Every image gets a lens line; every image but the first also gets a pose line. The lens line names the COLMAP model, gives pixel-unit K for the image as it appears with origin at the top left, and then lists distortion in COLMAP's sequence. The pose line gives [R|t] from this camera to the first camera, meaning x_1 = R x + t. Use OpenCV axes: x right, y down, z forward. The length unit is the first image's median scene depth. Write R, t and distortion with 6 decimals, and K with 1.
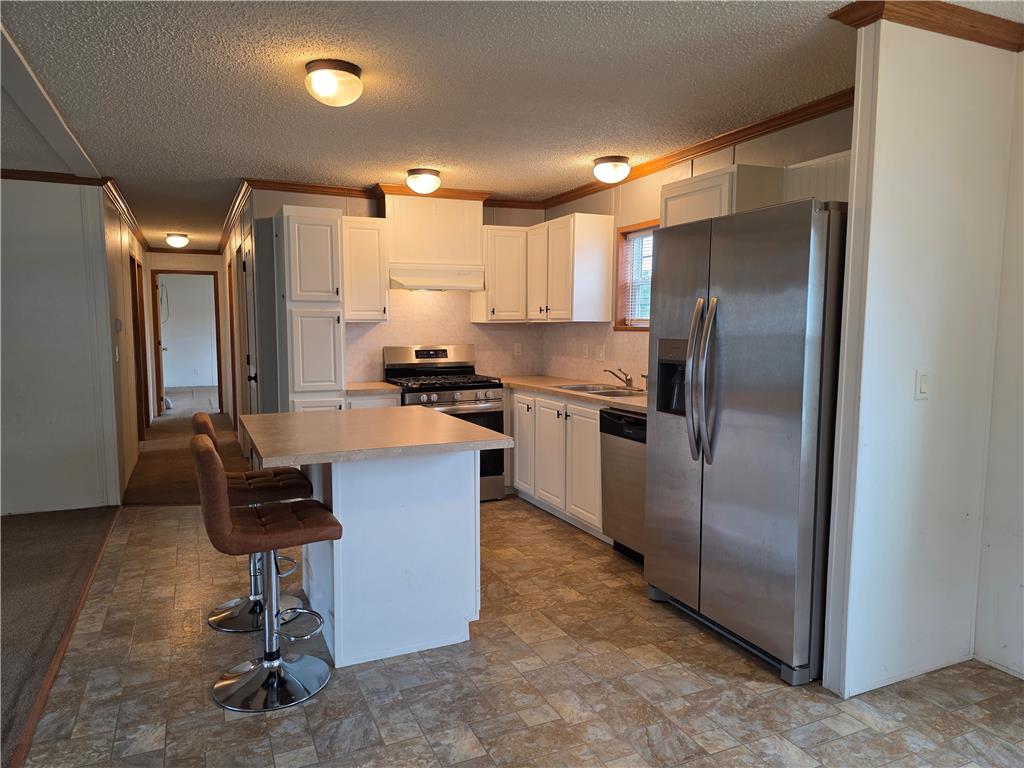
lens RADIAL K [[655.8, 0, 524.9], [0, 655.8, 408.5], [0, 0, 1]] dist [0.021970, -0.002928]
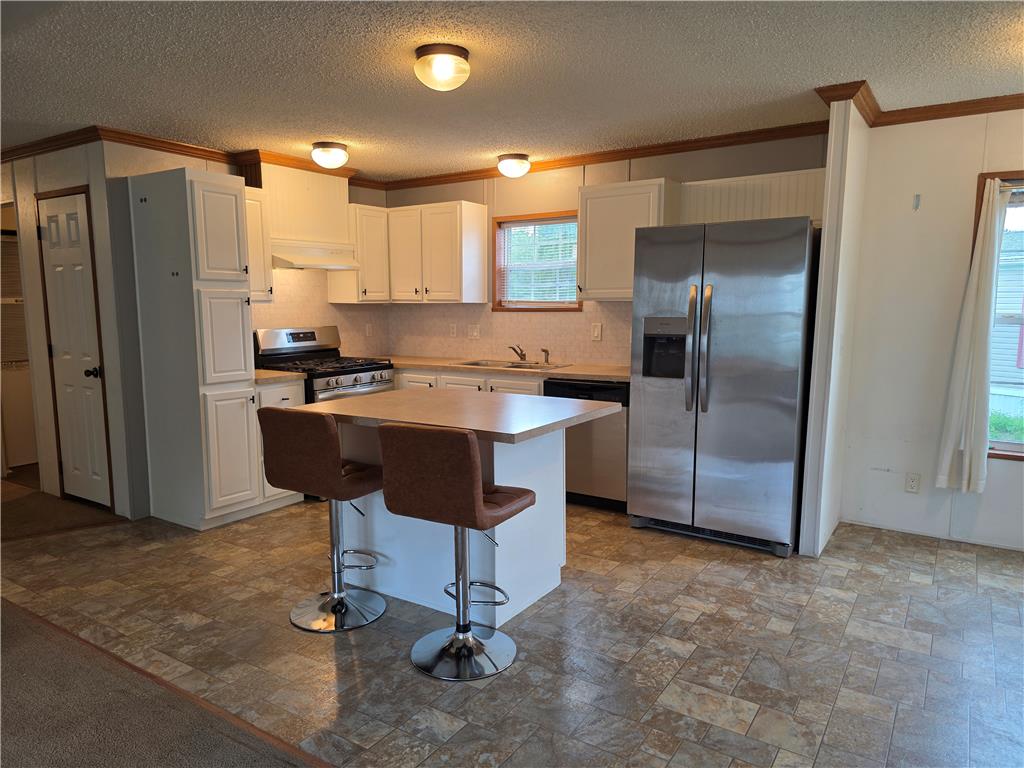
lens RADIAL K [[694.6, 0, 512.0], [0, 694.6, 384.0], [0, 0, 1]] dist [0.093540, -0.093782]
pose [[0.850636, -0.063335, 0.521926, -0.438241], [0.068181, 0.997623, 0.009939, -0.006384], [-0.521315, 0.027131, 0.852933, -0.002661]]
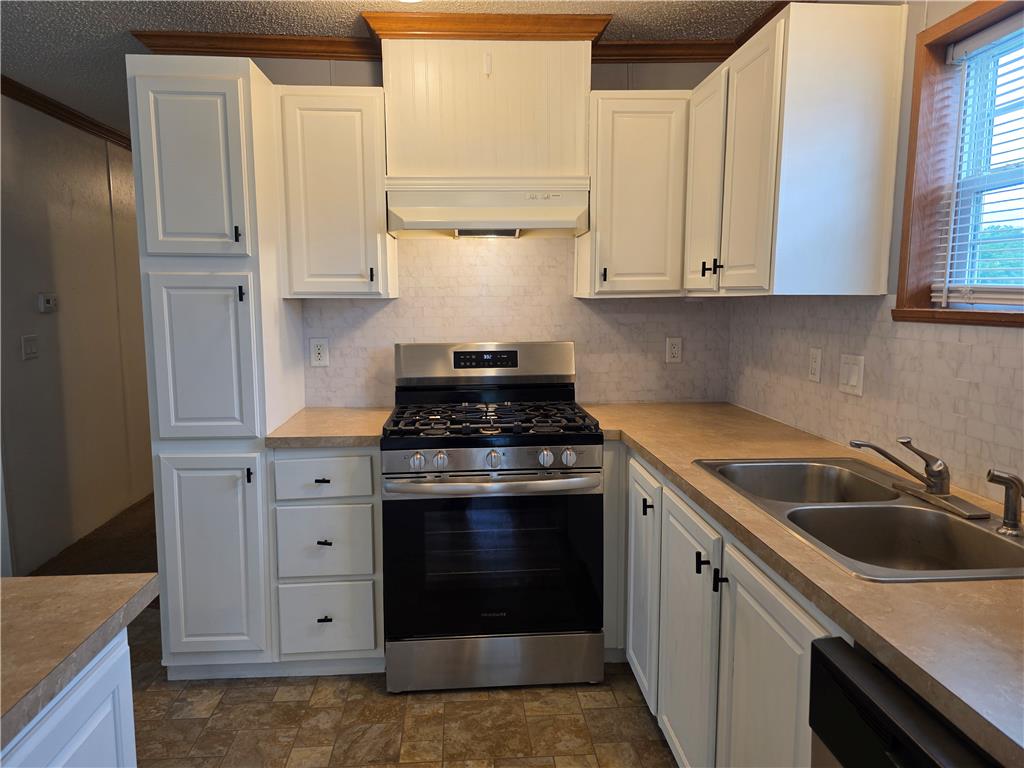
lens RADIAL K [[694.6, 0, 512.0], [0, 694.6, 384.0], [0, 0, 1]] dist [0.093540, -0.093782]
pose [[0.933478, 0.042913, -0.356057, 0.076258], [-0.043545, 0.999032, 0.006241, -0.073001], [0.355980, 0.009679, 0.934443, 0.533511]]
